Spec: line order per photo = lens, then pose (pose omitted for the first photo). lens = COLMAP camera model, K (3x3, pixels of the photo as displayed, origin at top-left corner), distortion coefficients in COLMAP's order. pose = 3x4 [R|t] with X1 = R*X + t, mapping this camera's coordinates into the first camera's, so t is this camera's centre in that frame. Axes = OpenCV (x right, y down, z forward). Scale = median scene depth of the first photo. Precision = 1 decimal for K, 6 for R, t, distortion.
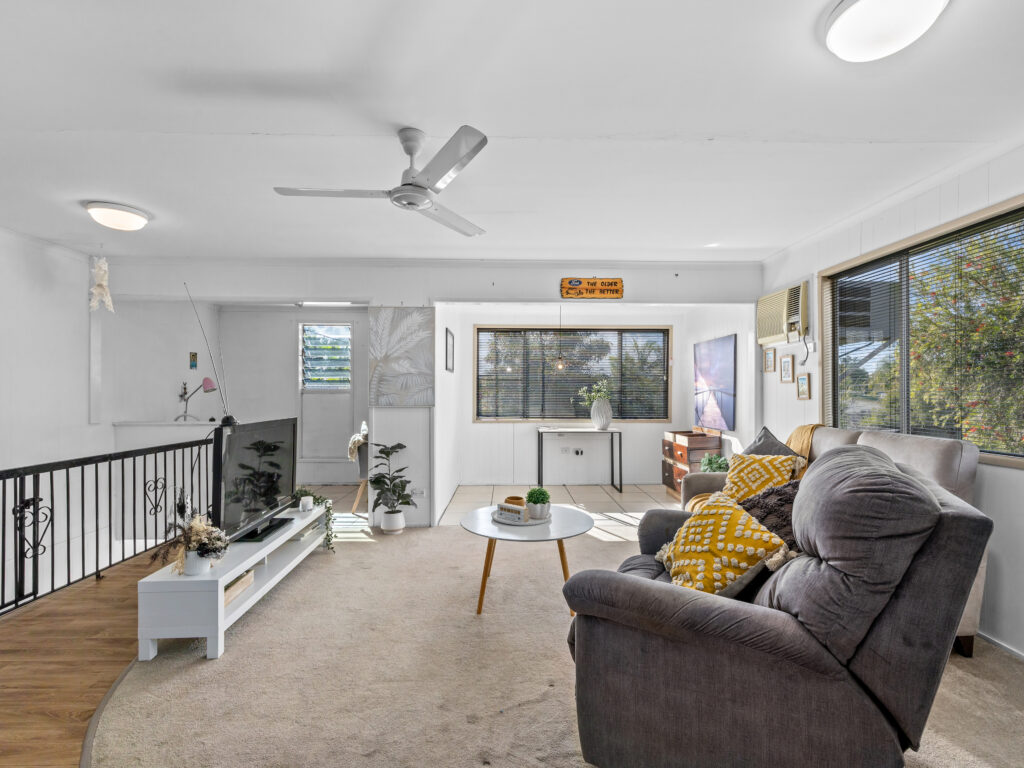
lens RADIAL K [[467.6, 0, 511.0], [0, 467.6, 389.9], [0, 0, 1]] dist [-0.002821, -0.000659]
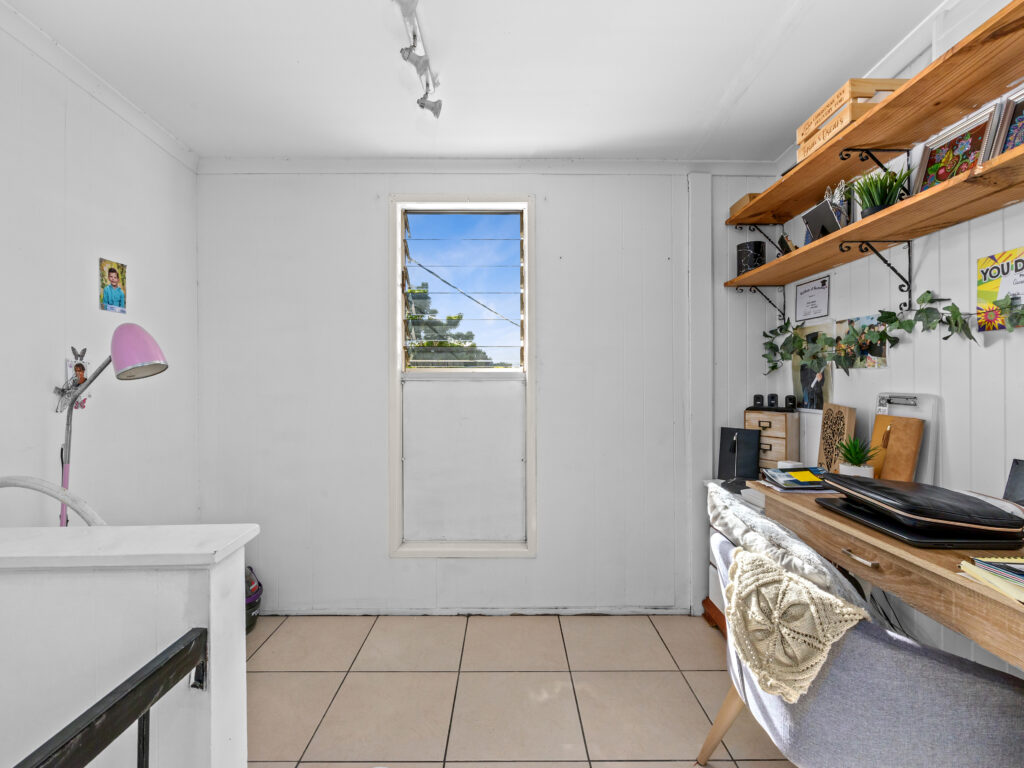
lens RADIAL K [[467.6, 0, 515.0], [0, 467.6, 377.4], [0, 0, 1]] dist [-0.002821, -0.000659]
pose [[0.999997, -0.002480, -0.000732, -0.387912], [0.002483, 0.999990, 0.003586, 0.003275], [0.000723, -0.003588, 0.999993, 0.660940]]
